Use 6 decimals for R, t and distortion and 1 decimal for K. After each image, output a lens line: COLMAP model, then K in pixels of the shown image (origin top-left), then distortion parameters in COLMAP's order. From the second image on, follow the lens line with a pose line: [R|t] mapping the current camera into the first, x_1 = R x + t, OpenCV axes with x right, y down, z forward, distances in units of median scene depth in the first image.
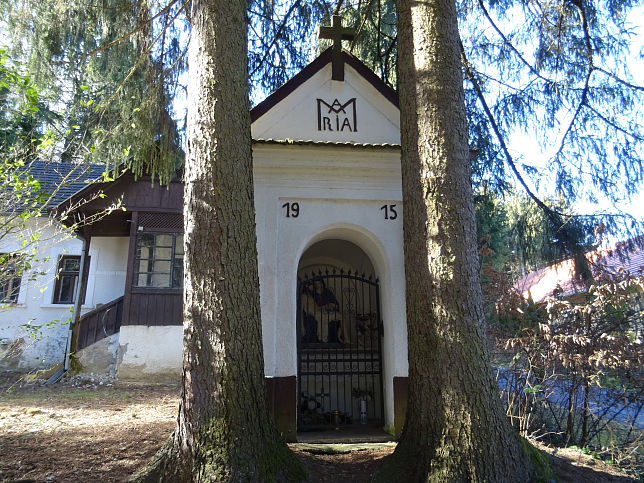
lens RADIAL K [[454.3, 0, 321.5], [0, 454.3, 242.0], [0, 0, 1]] dist [-0.000633, 0.000299]
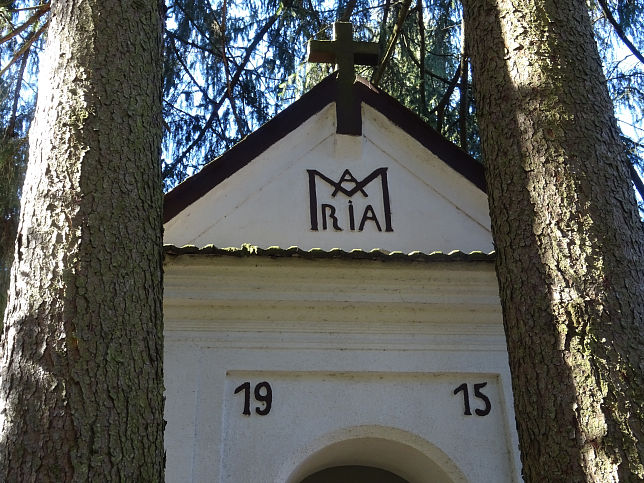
lens RADIAL K [[848.0, 0, 322.3], [0, 848.0, 241.6], [0, 0, 1]] dist [-0.012774, 0.000000]
pose [[0.999745, -0.022277, 0.003598, 0.000813], [0.022379, 0.958300, -0.284886, 0.020714], [0.002899, 0.284894, 0.958555, 0.158734]]
